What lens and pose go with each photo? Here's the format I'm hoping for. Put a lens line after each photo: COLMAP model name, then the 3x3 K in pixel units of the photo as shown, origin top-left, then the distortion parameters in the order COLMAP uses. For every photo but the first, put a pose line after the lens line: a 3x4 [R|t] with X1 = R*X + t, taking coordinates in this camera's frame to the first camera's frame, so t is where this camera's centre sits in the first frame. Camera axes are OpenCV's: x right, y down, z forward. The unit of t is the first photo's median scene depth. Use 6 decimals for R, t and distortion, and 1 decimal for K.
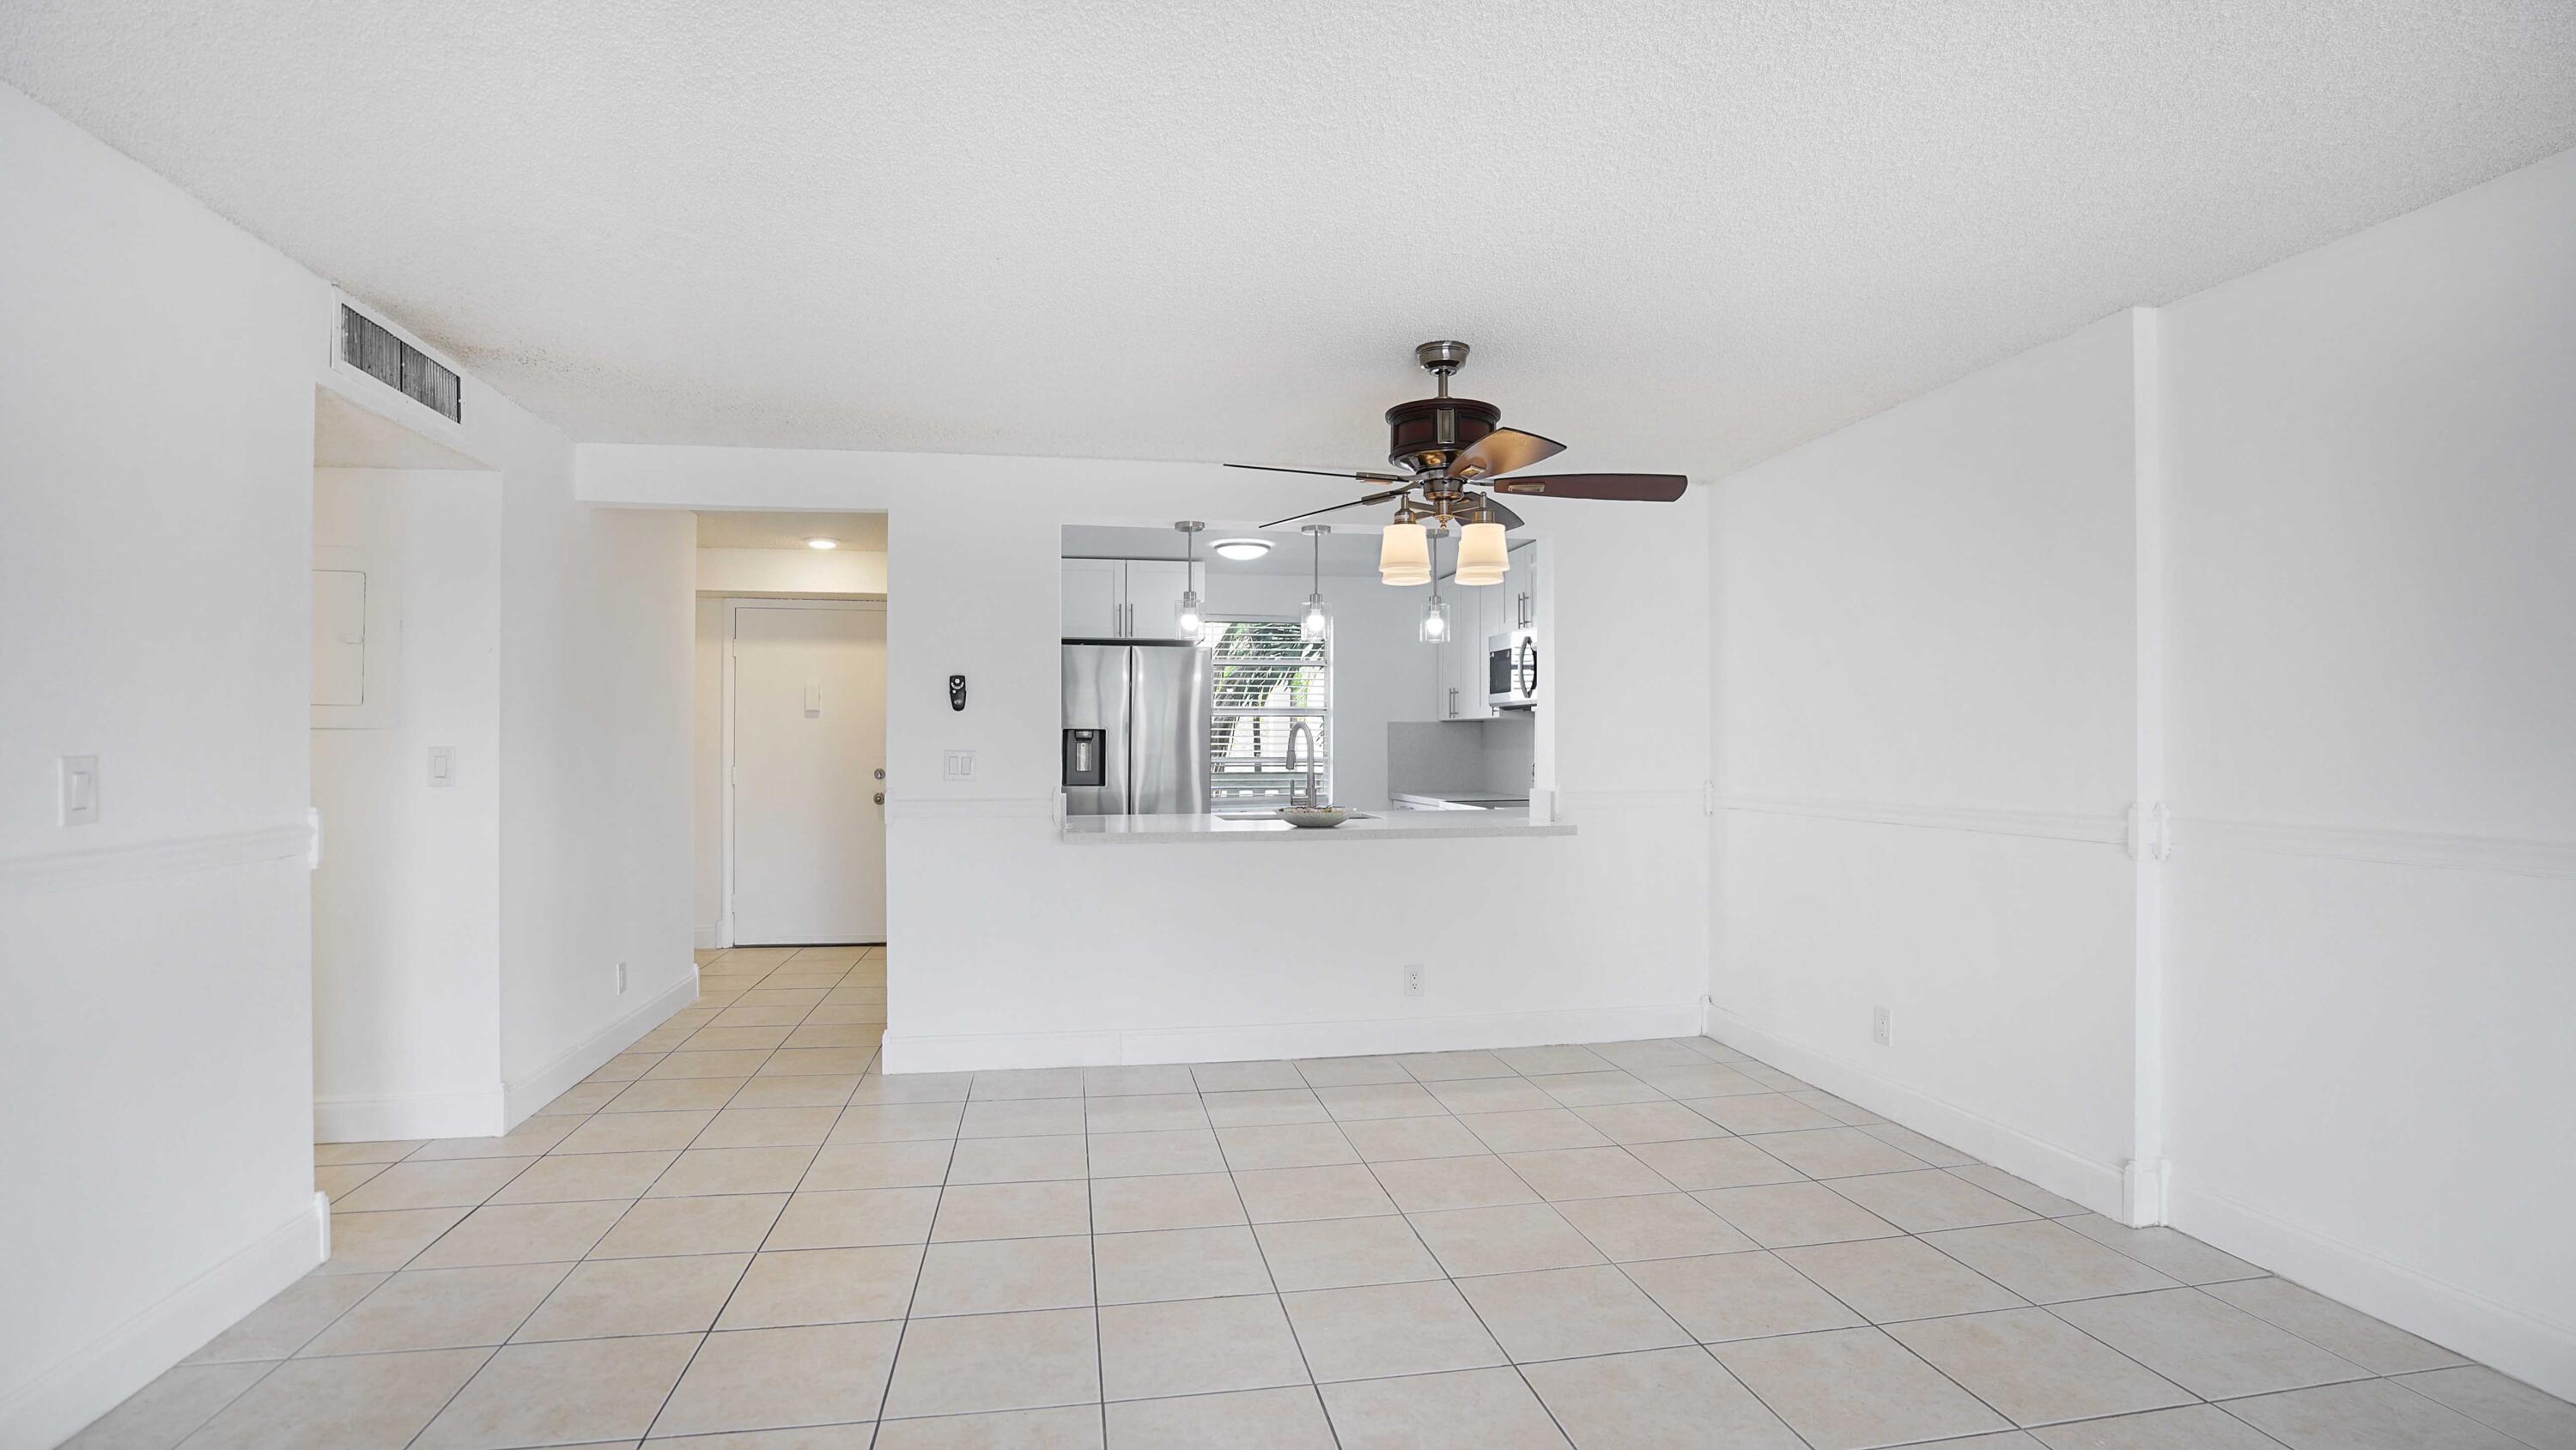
lens RADIAL K [[1220.6, 0, 1278.2], [0, 1220.6, 754.9], [0, 0, 1]] dist [-0.077563, 0.057355]
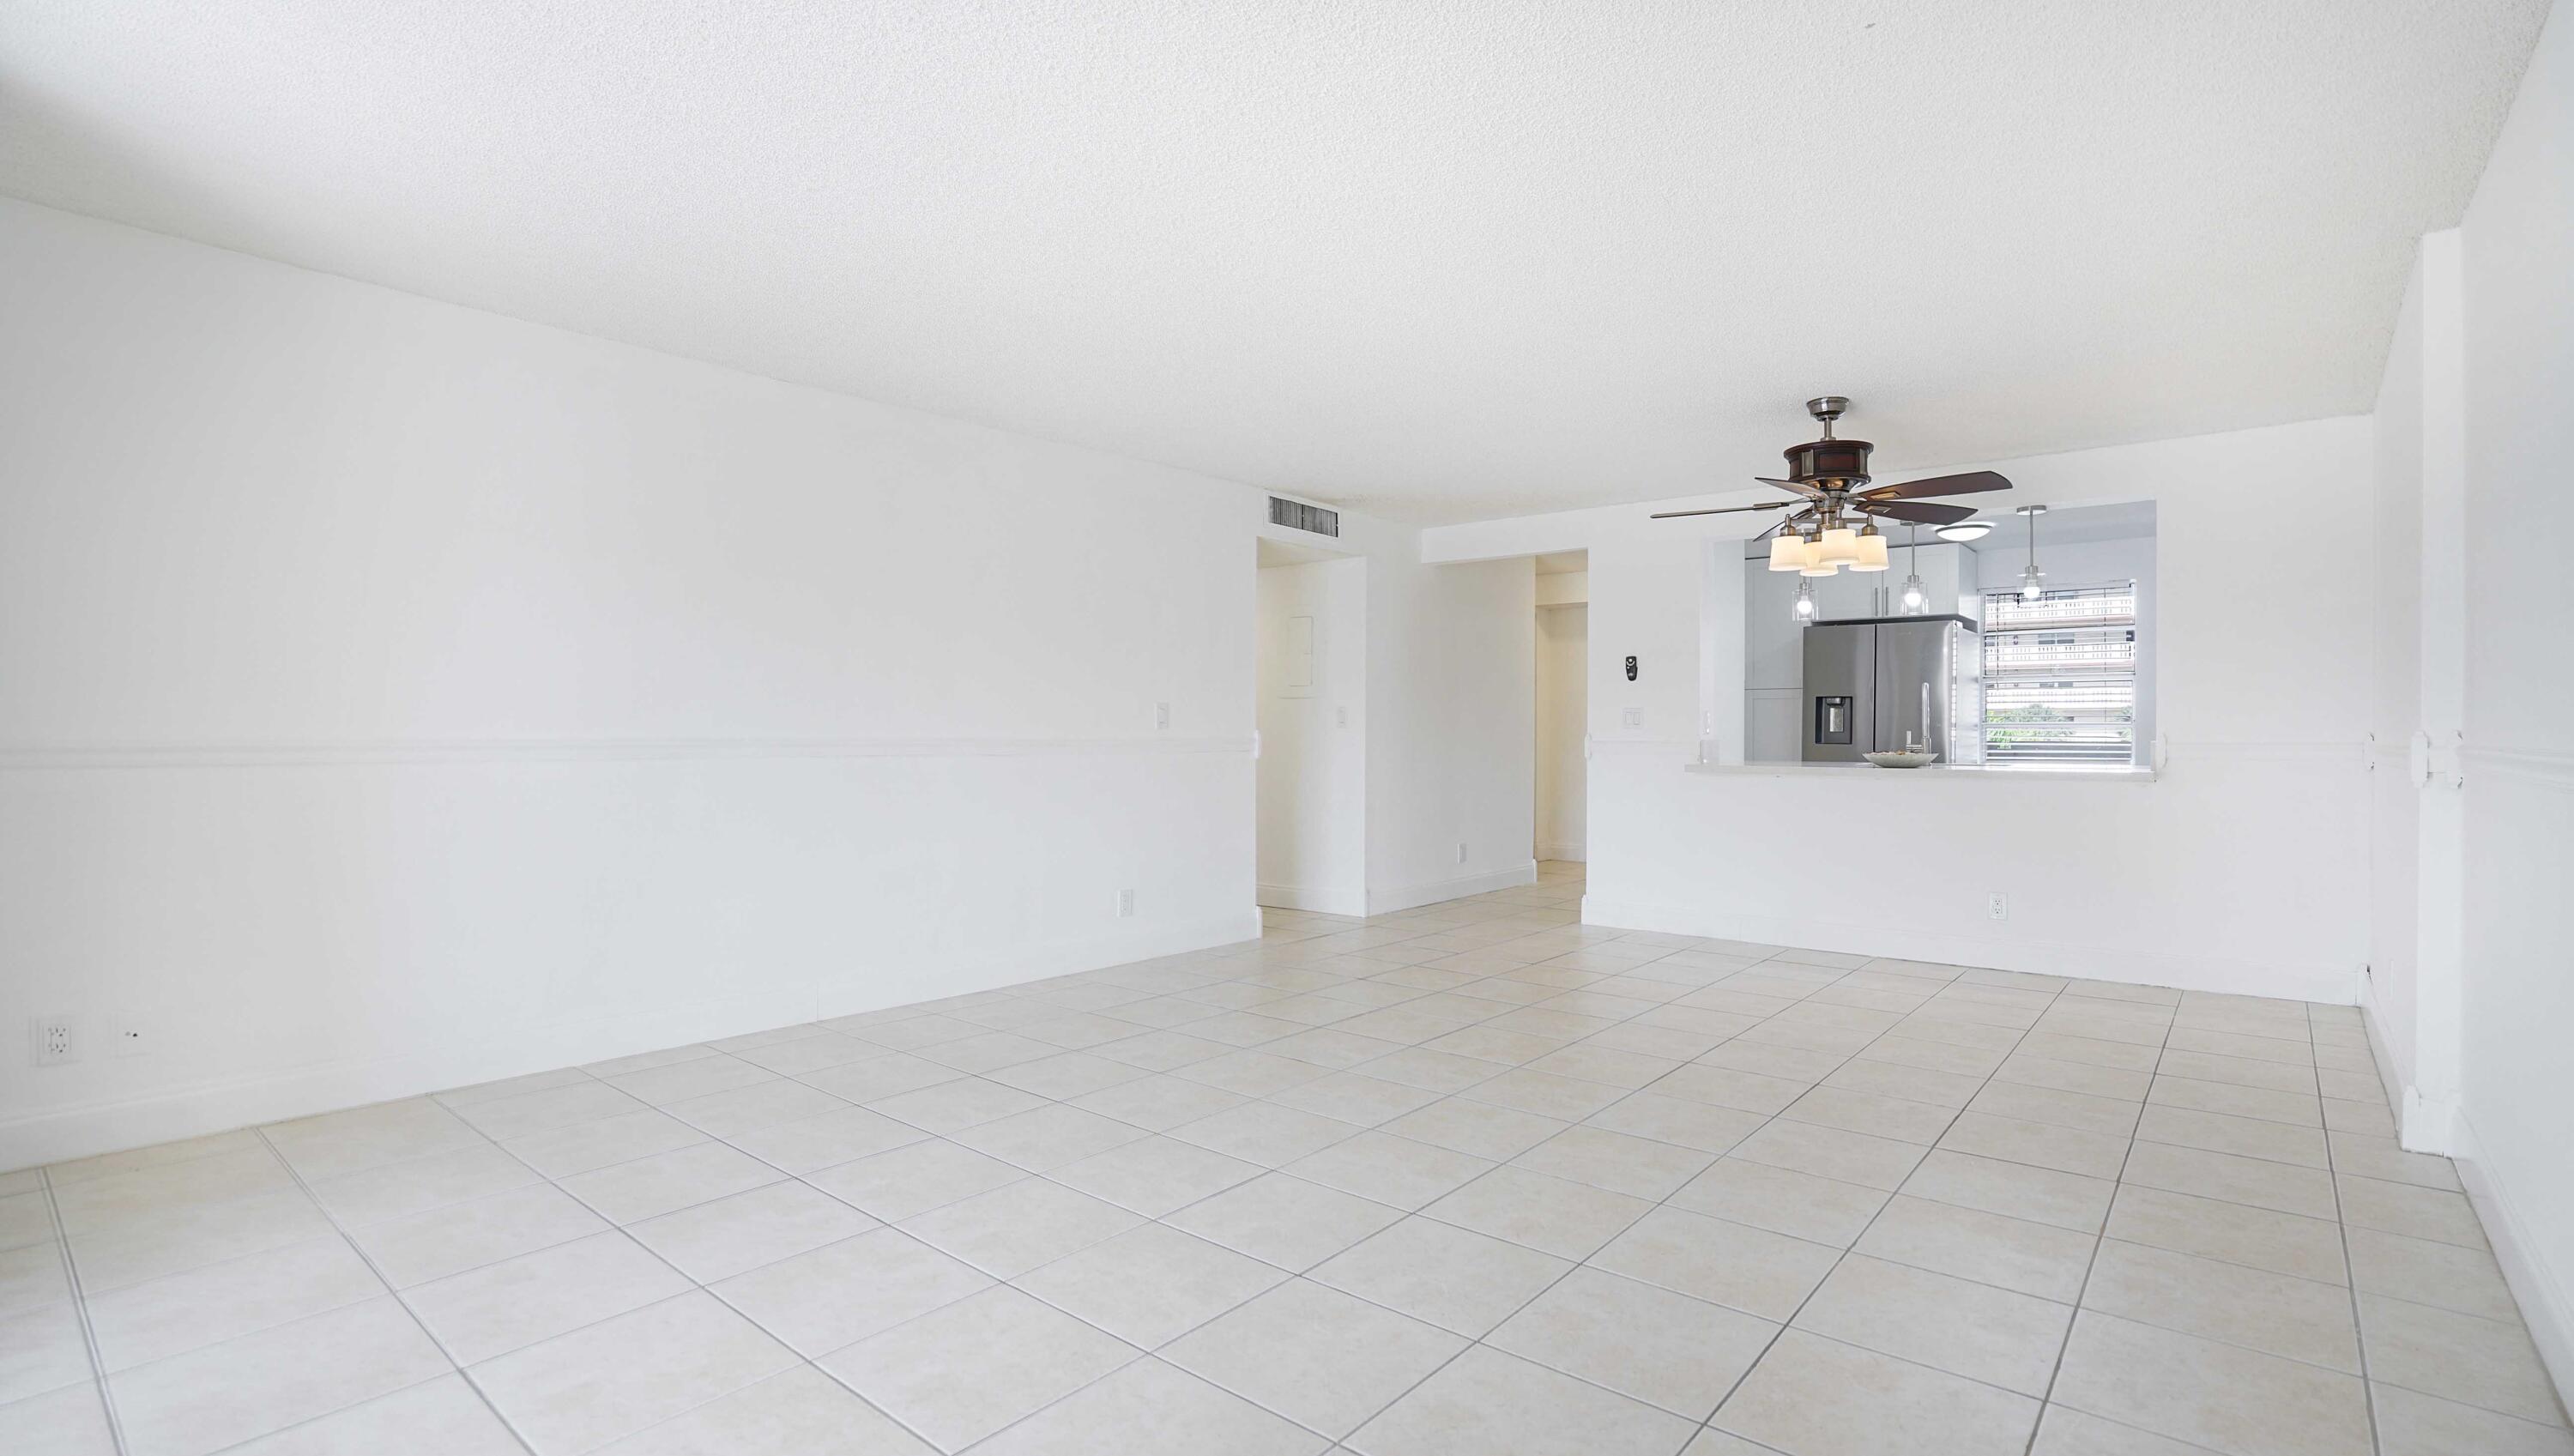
lens RADIAL K [[1204.5, 0, 1274.4], [0, 1204.5, 740.4], [0, 0, 1]] dist [-0.069358, 0.038262]
pose [[0.640768, 0.007250, -0.767700, 0.690947], [-0.008686, 0.999960, 0.002194, 0.043443], [0.767685, 0.005262, 0.640806, -0.299421]]
